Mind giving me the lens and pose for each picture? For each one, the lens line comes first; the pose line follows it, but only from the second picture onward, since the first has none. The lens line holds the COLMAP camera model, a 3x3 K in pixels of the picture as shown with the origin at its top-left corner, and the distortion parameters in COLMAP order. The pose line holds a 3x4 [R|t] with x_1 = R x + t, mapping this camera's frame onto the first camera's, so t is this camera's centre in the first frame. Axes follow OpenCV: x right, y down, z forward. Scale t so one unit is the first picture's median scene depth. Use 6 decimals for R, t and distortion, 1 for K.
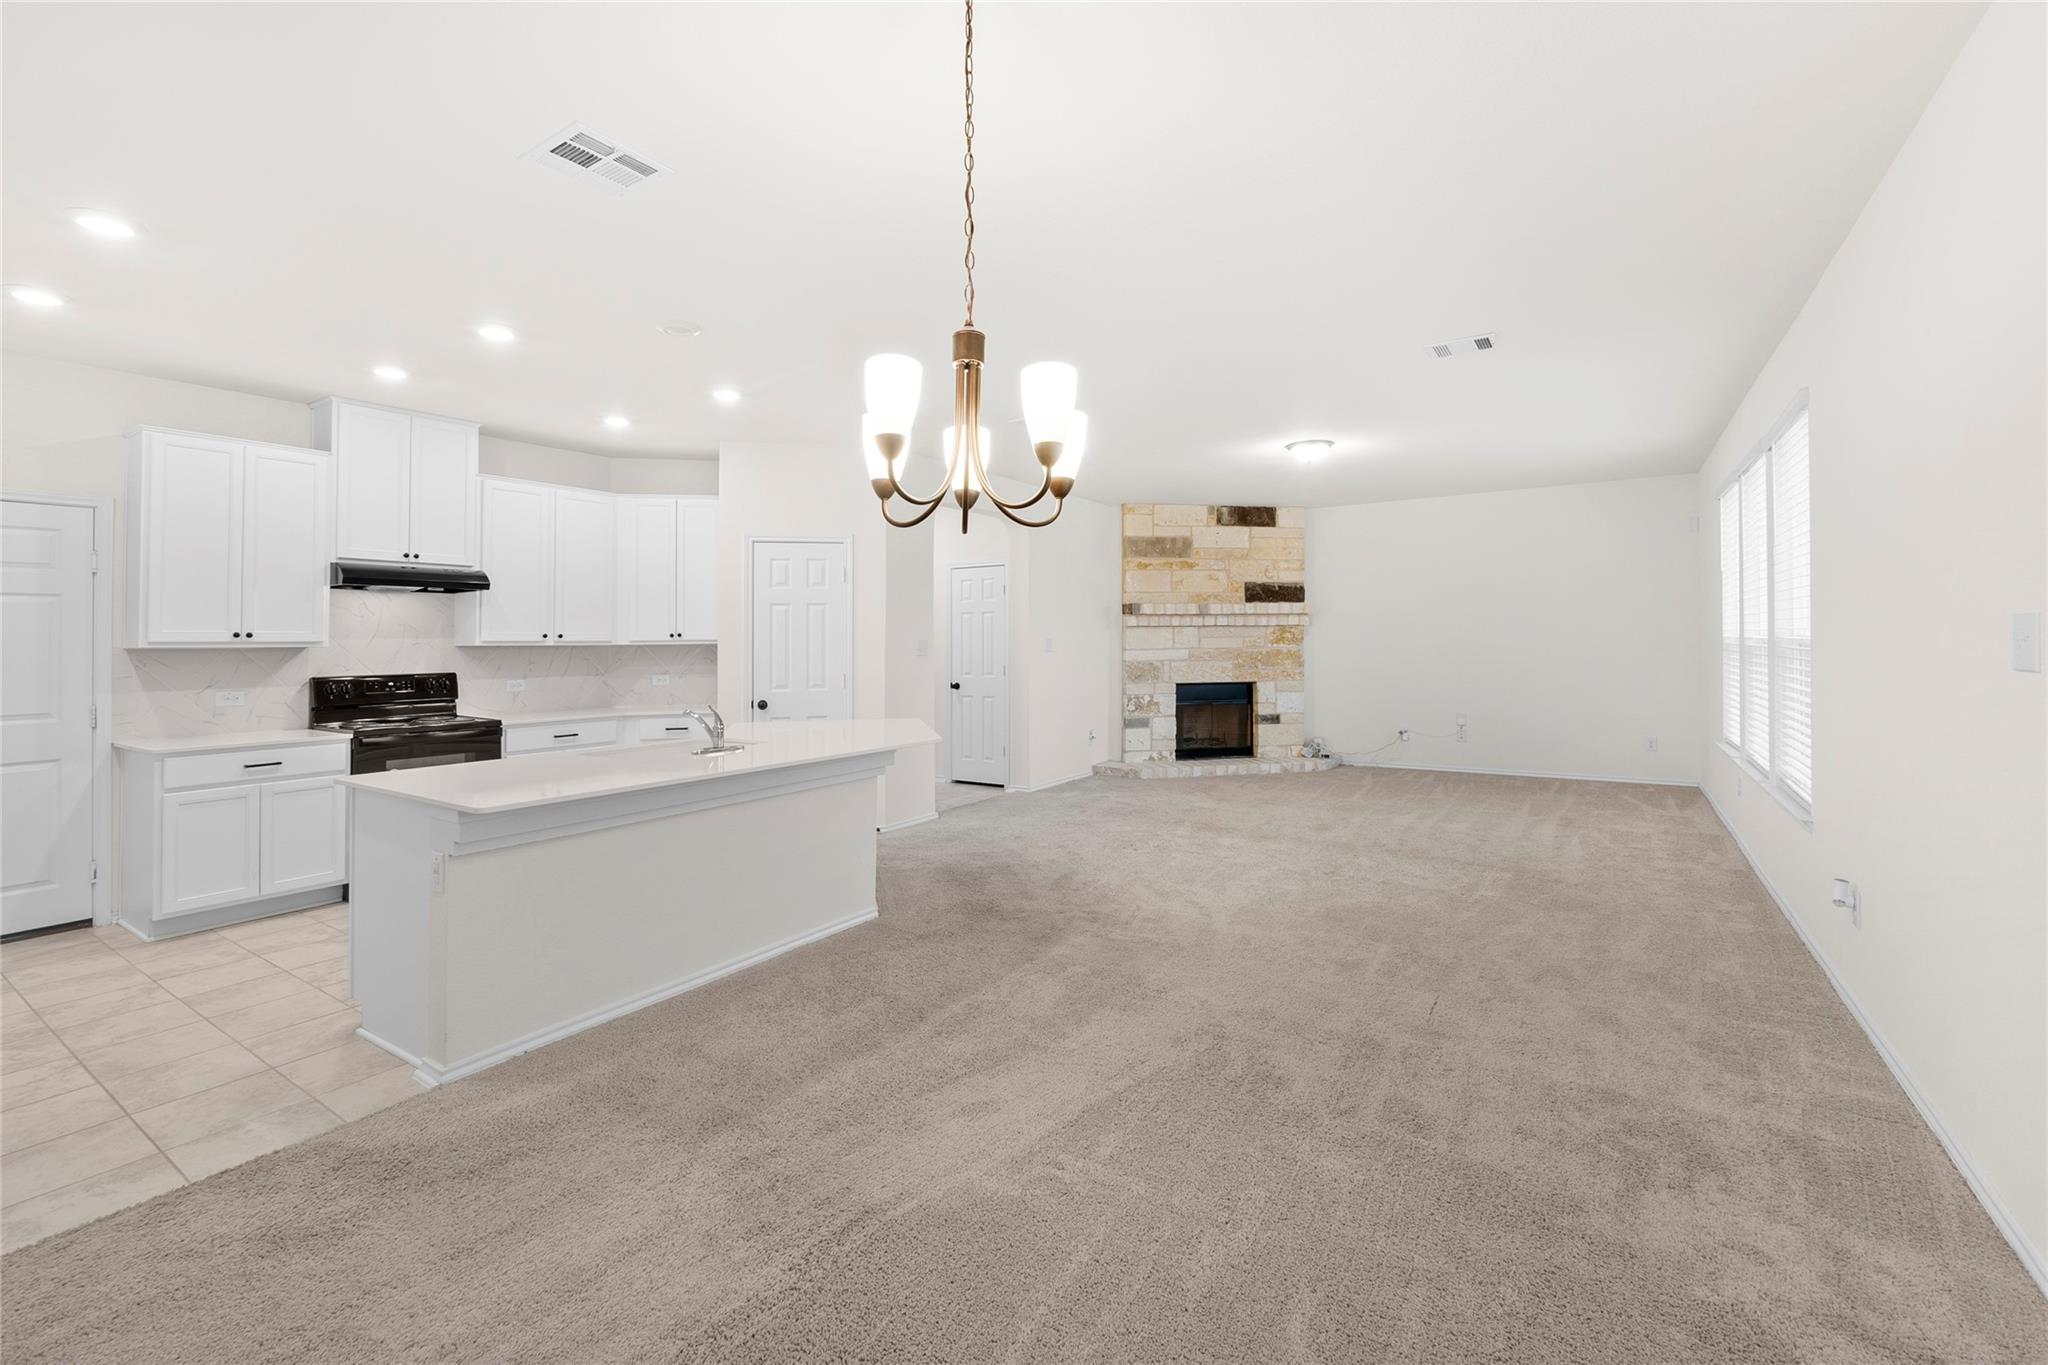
lens RADIAL K [[866.7, 0, 1024.5], [0, 866.7, 635.2], [0, 0, 1]] dist [-0.010720, 0.001250]
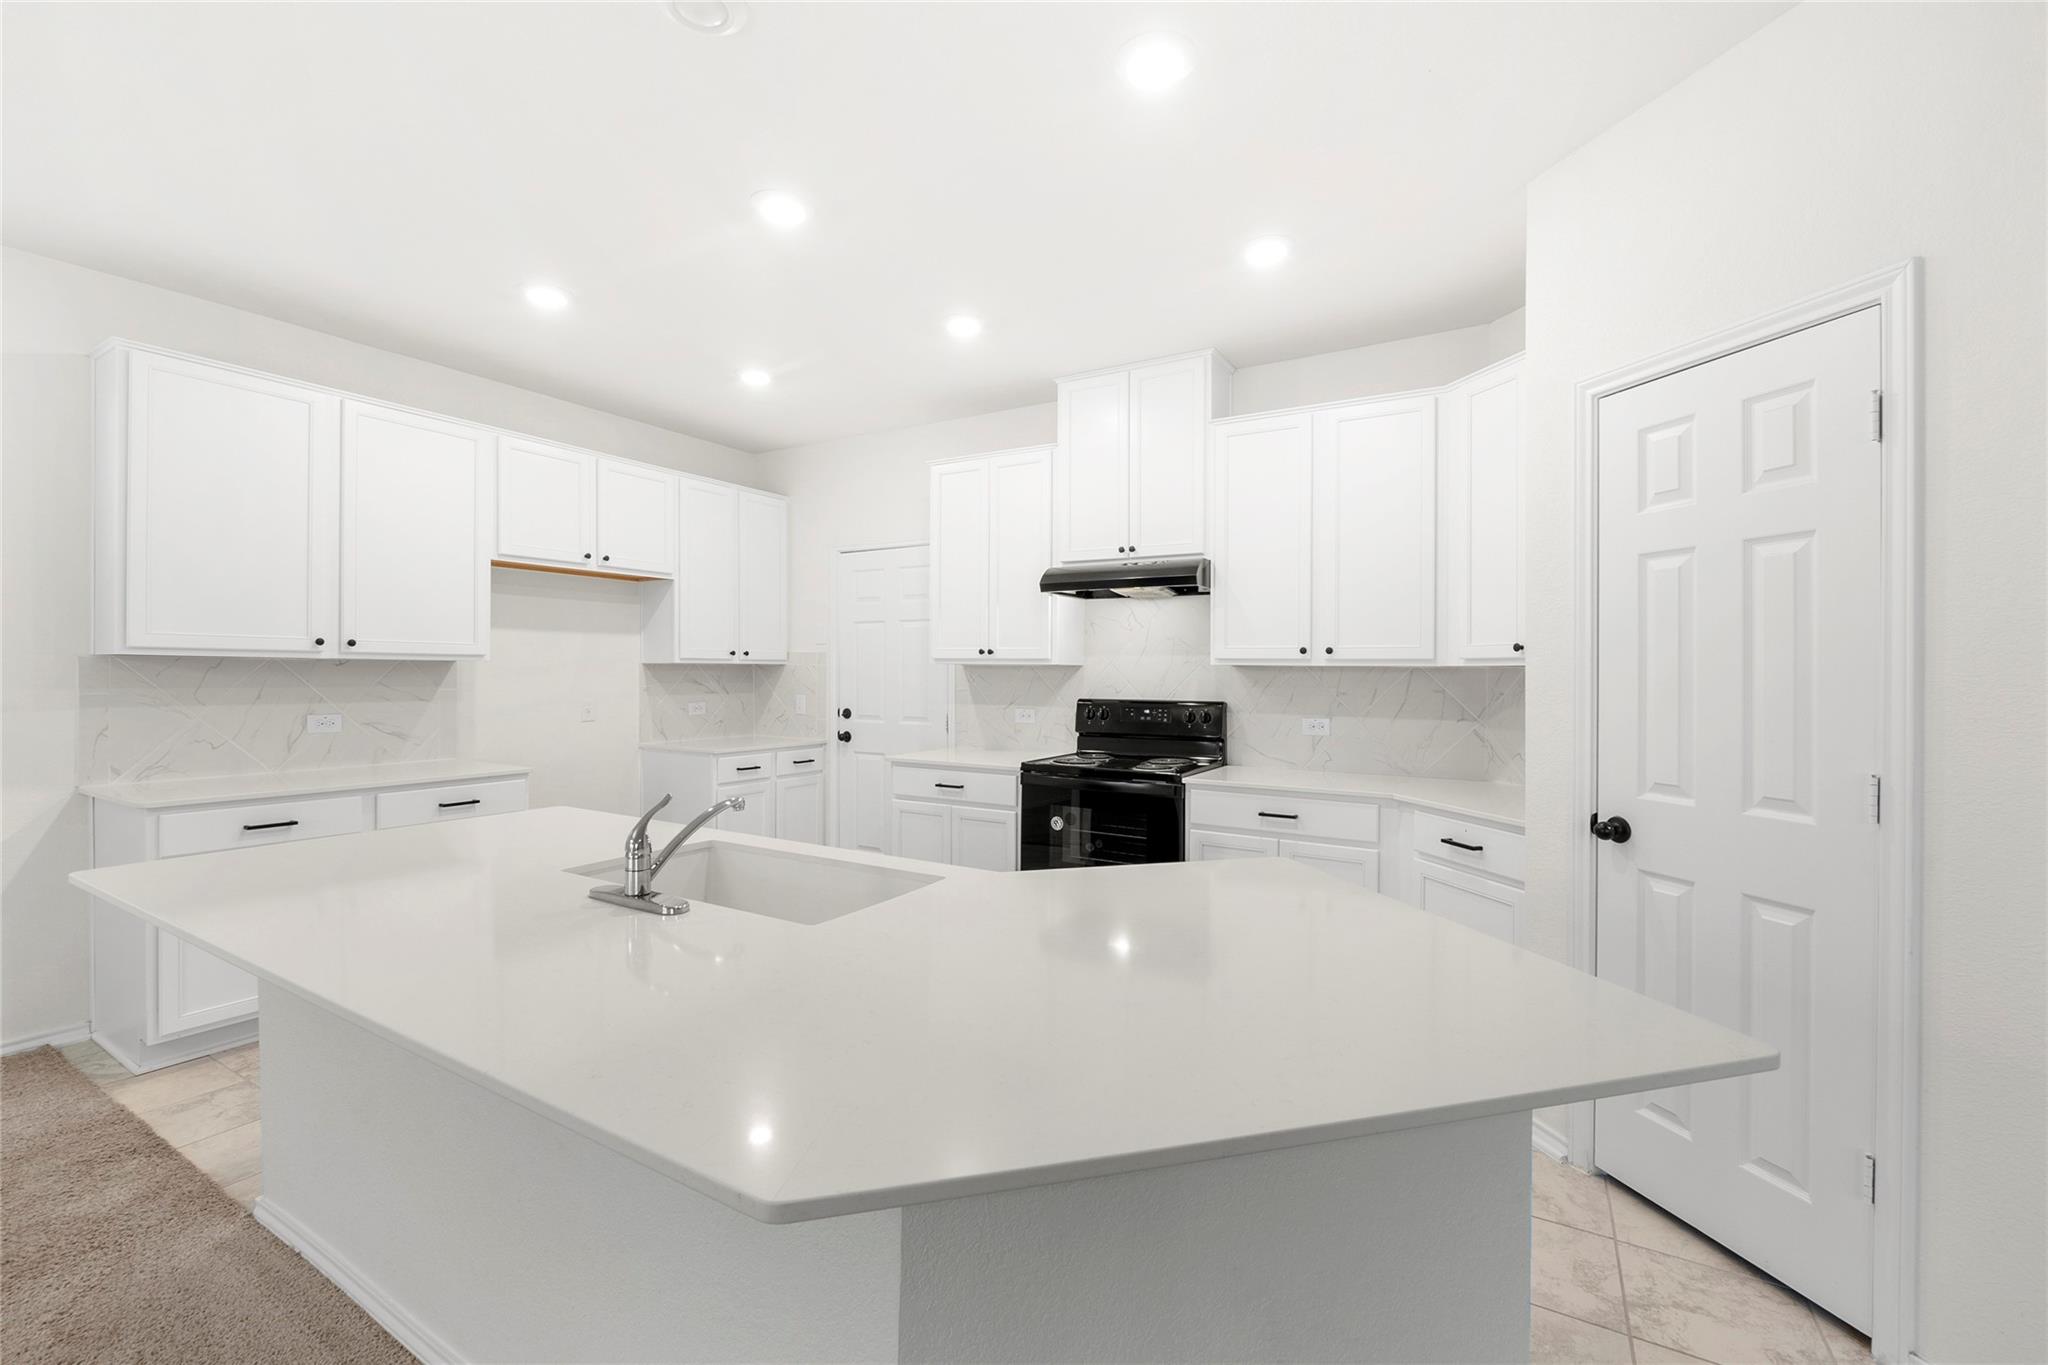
lens RADIAL K [[866.7, 0, 1015.5], [0, 866.7, 657.1], [0, 0, 1]] dist [-0.010720, 0.001250]
pose [[0.035718, -0.005476, -0.999347, 0.055341], [0.000713, 0.999985, -0.005454, 0.008425], [0.999362, -0.000517, 0.035721, 0.718008]]
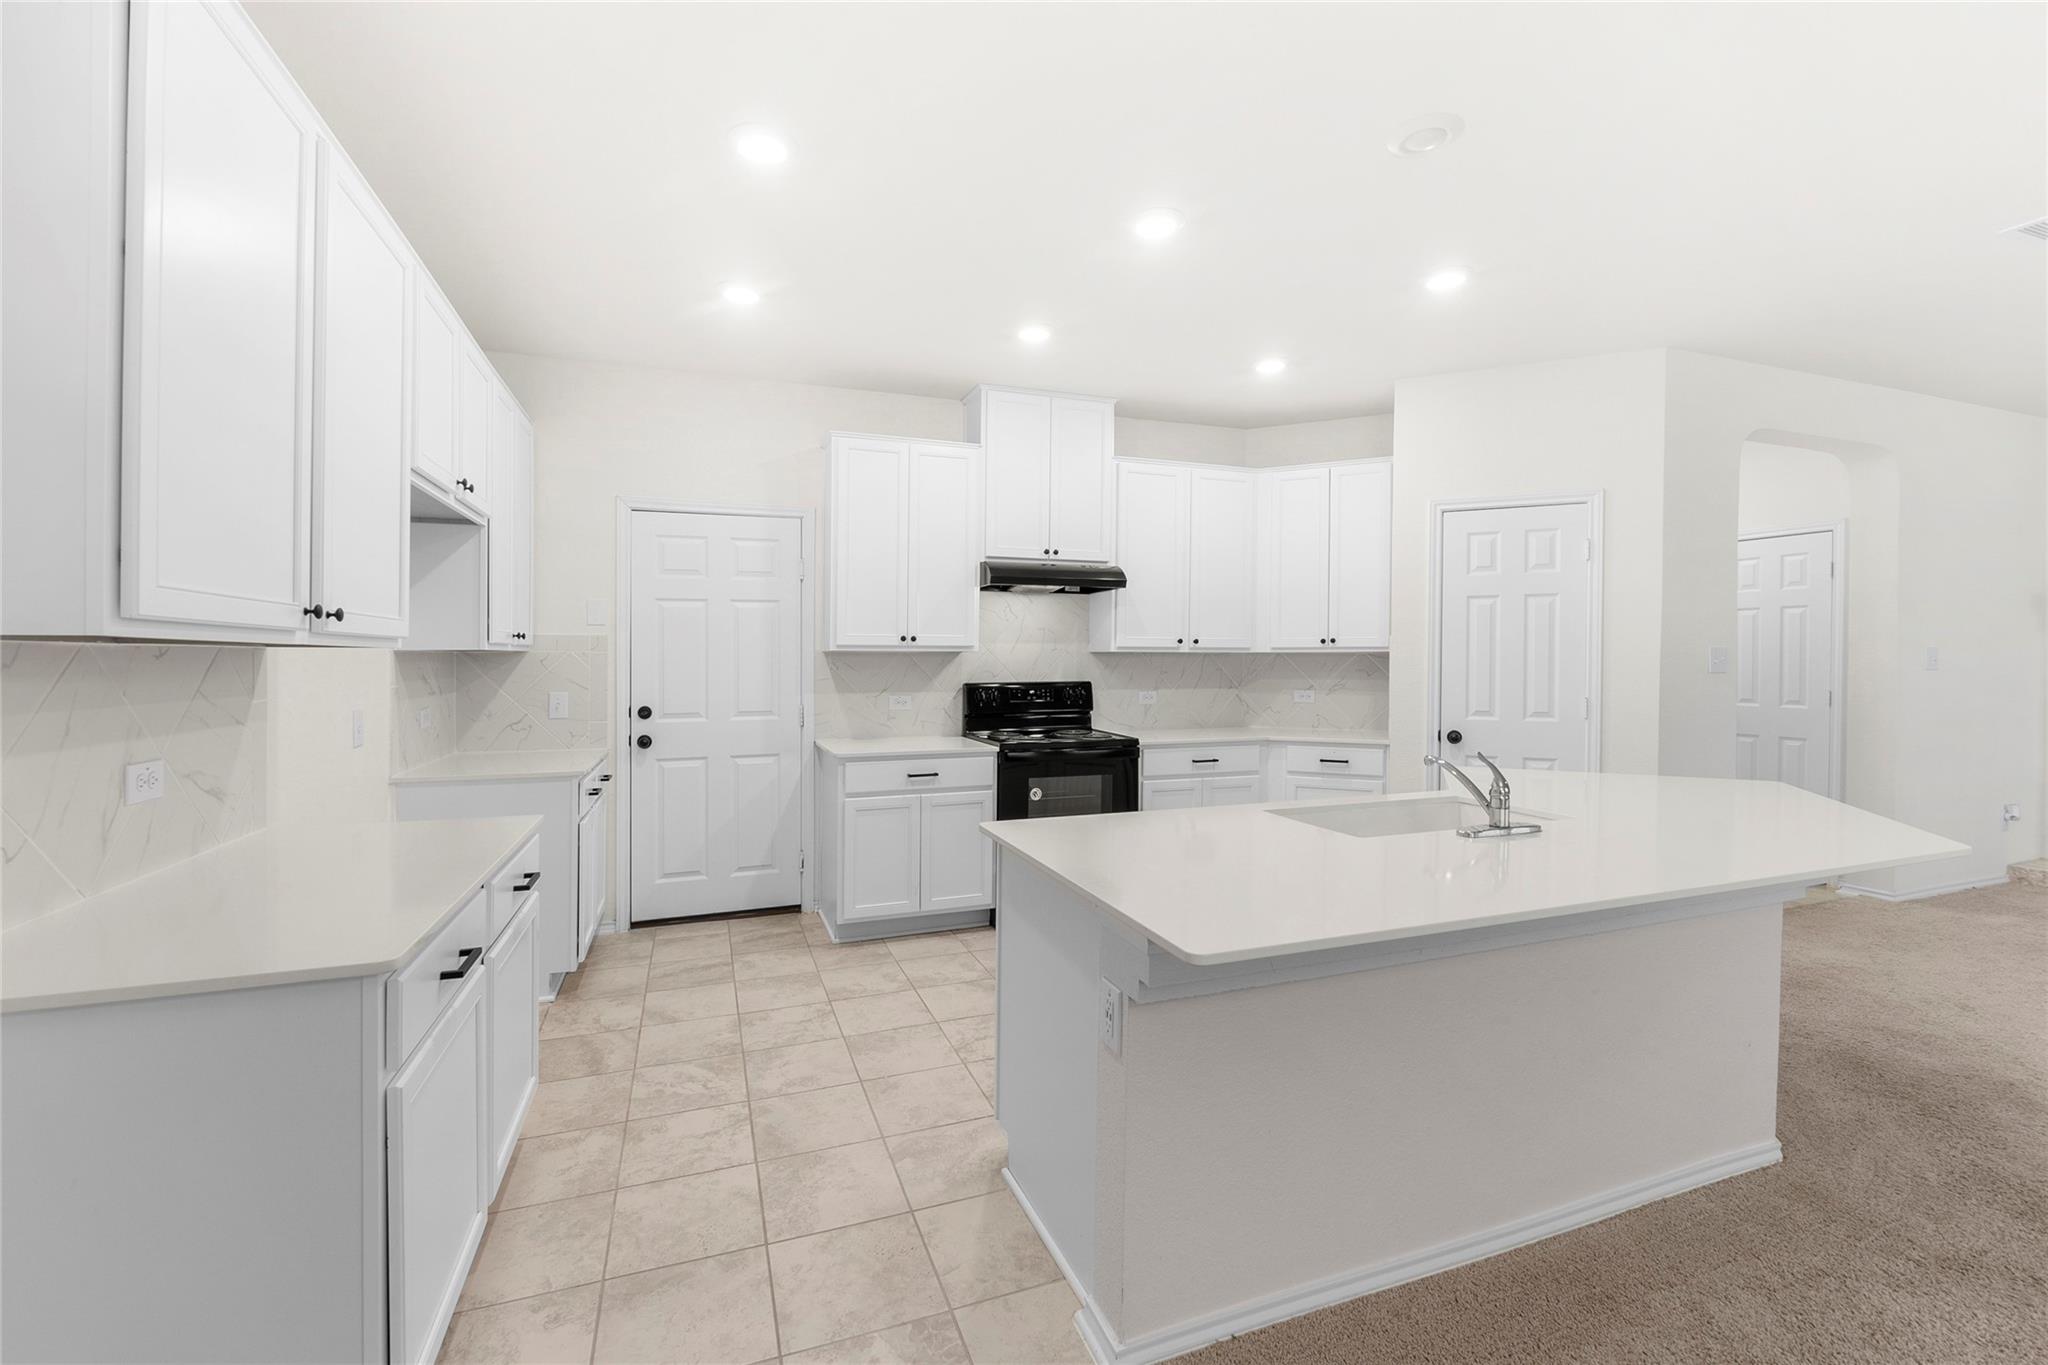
lens RADIAL K [[866.7, 0, 1019.8], [0, 866.7, 641.8], [0, 0, 1]] dist [-0.010720, 0.001250]
pose [[0.804061, -0.000579, -0.594546, -0.163782], [-0.003026, 0.999983, -0.005067, 0.006116], [0.594539, 0.005873, 0.804045, 0.207889]]
